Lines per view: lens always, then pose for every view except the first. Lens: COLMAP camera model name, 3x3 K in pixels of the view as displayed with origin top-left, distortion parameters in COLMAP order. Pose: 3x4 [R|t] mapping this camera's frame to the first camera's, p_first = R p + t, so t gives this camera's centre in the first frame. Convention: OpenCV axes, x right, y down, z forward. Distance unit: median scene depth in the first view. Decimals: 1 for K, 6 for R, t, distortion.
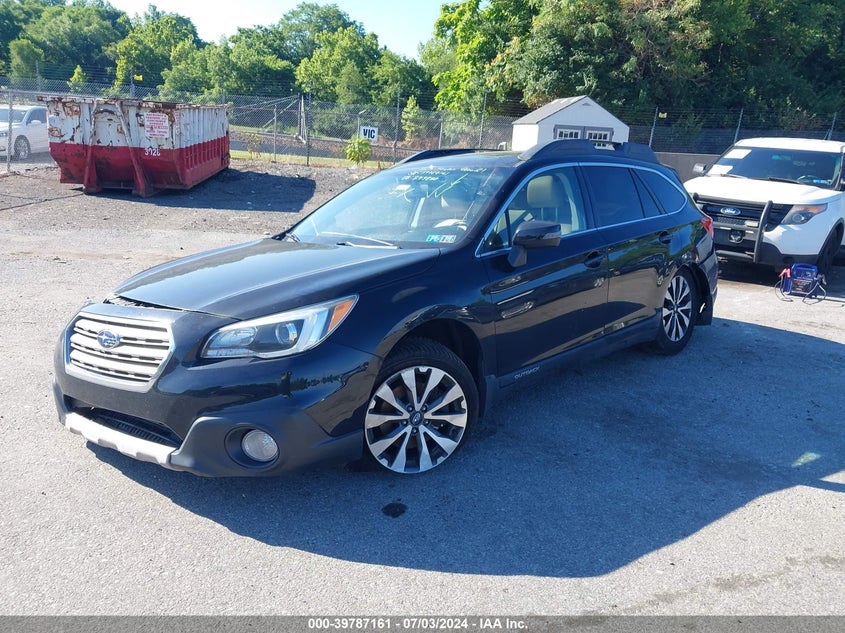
lens RADIAL K [[600.7, 0, 422.5], [0, 600.7, 316.5], [0, 0, 1]] dist [-0.006223, -0.000151]
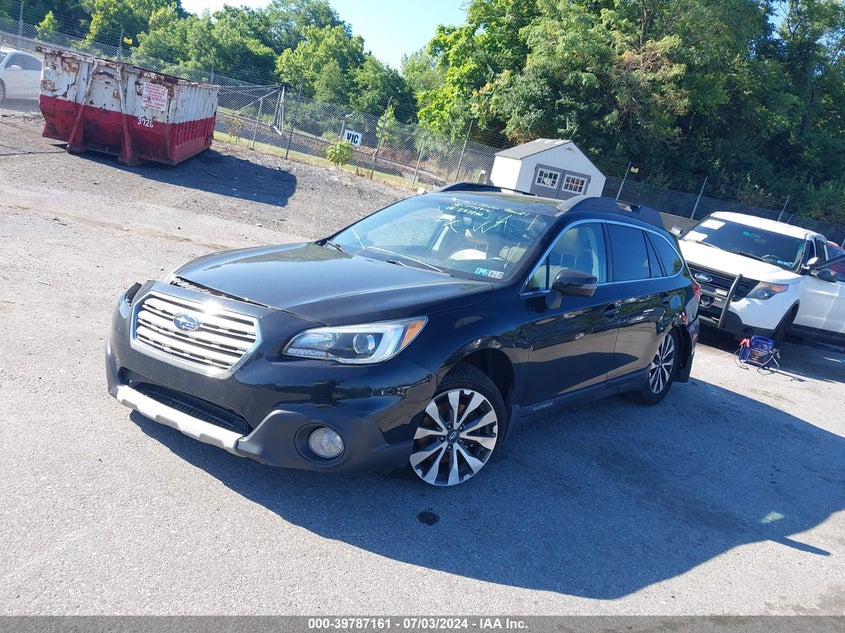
lens RADIAL K [[600.7, 0, 422.5], [0, 600.7, 316.5], [0, 0, 1]] dist [-0.006223, -0.000151]
pose [[0.984850, 0.151952, 0.083554, -0.120884], [-0.150165, 0.988284, -0.027306, -0.003537], [-0.086724, 0.014346, 0.996129, -0.049366]]
